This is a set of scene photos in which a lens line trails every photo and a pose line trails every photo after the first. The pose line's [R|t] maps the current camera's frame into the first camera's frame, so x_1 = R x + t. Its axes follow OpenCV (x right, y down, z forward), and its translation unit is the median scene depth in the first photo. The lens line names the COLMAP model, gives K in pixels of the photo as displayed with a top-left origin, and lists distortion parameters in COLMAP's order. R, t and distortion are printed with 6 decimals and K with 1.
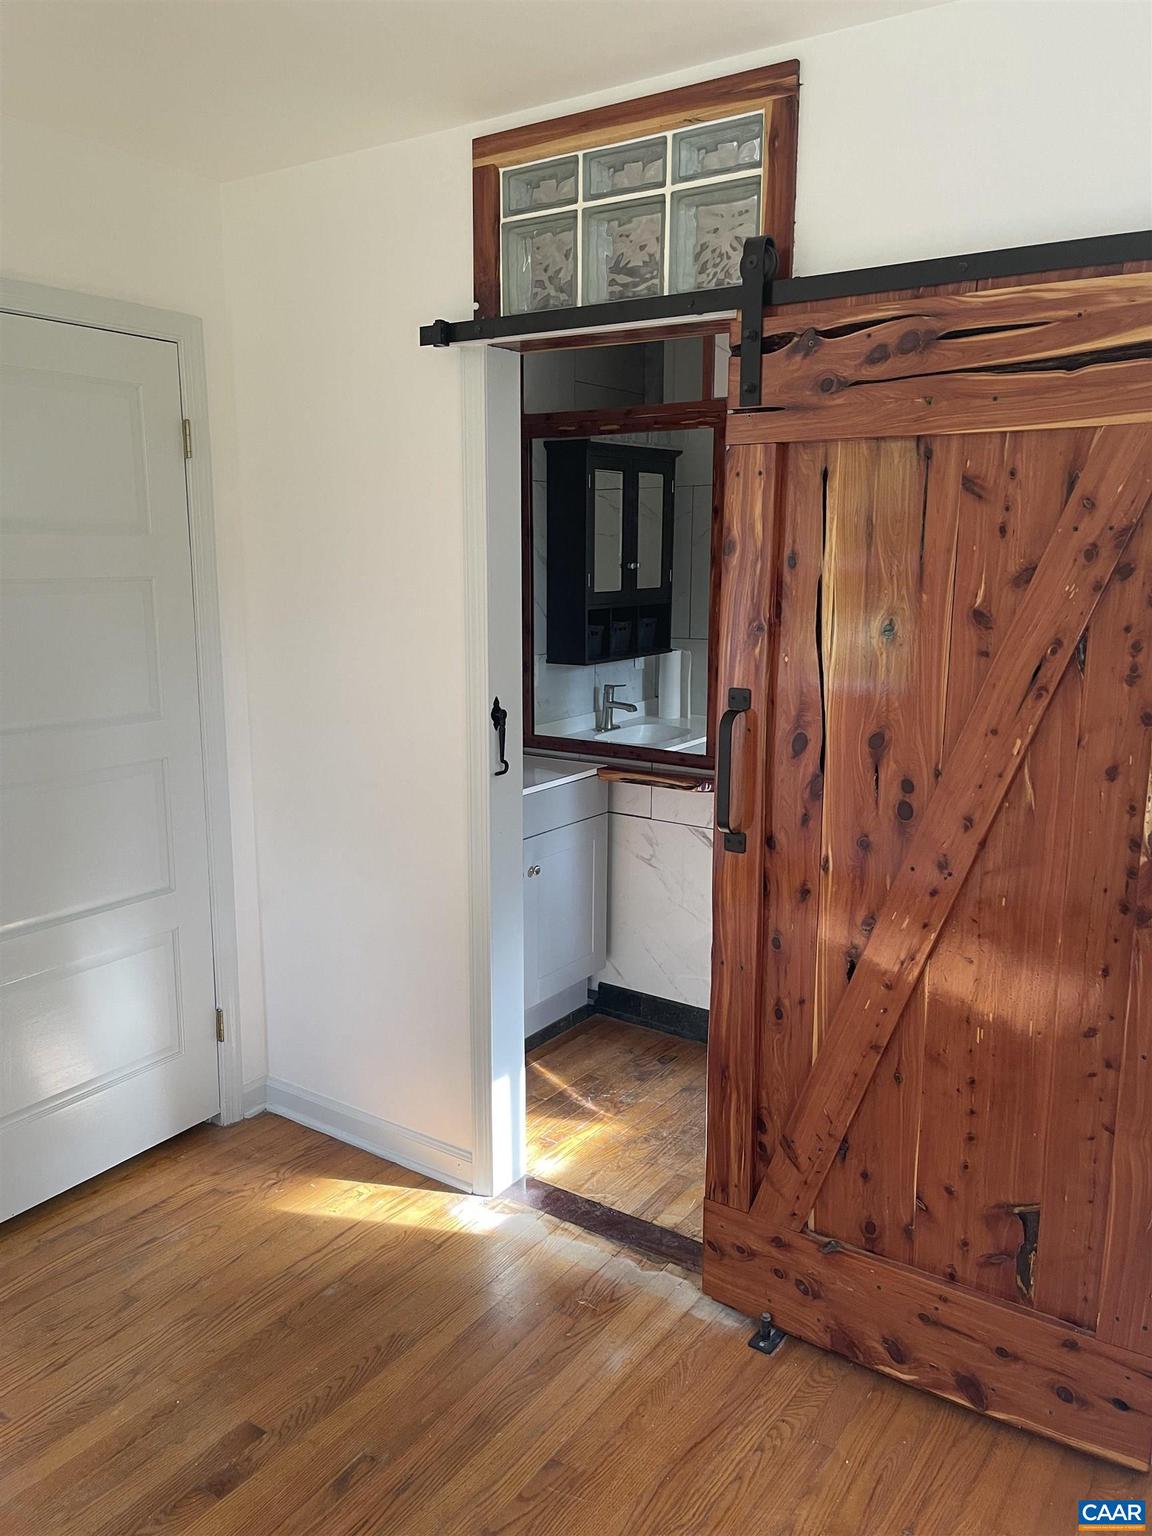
lens RADIAL K [[1154.3, 0, 576.8], [0, 1154.3, 762.7], [0, 0, 1]] dist [0.035436, -0.004604]
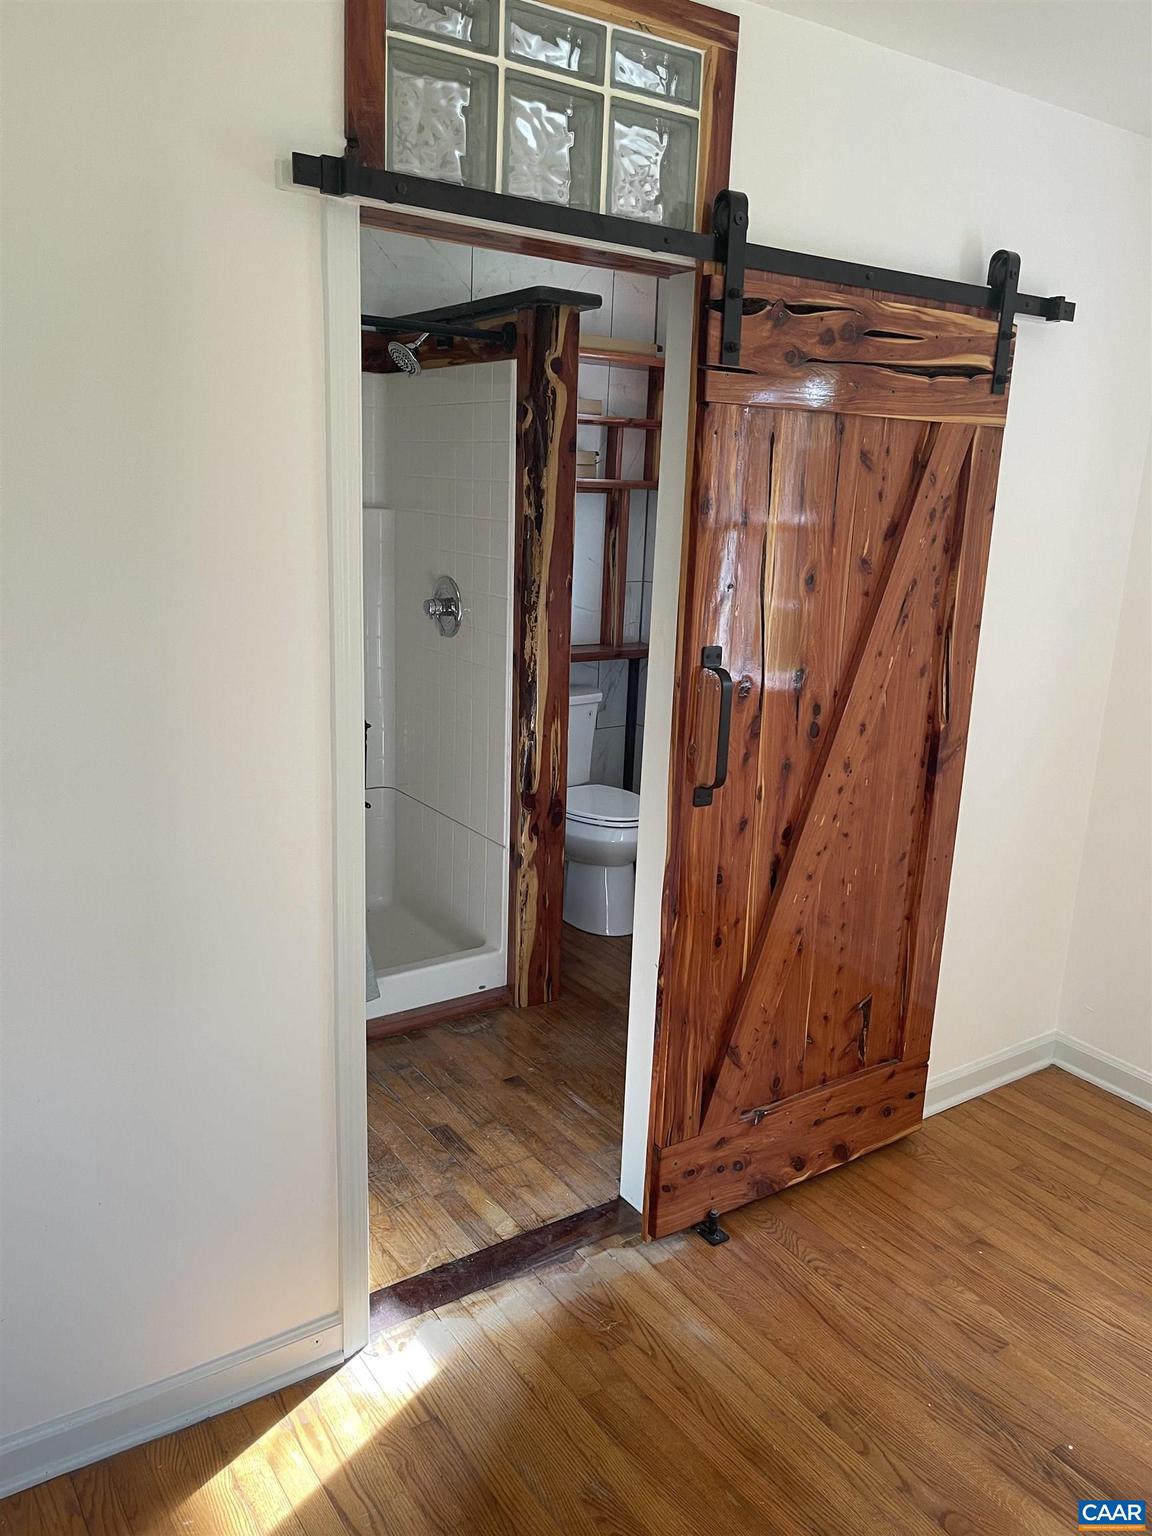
lens RADIAL K [[1171.4, 0, 580.7], [0, 1171.4, 761.9], [0, 0, 1]] dist [0.060807, -0.073266]
pose [[0.362442, -0.214914, 0.906889, -0.890379], [0.133048, 0.975015, 0.177885, -0.170449], [-0.922461, 0.056187, 0.381981, 0.743459]]
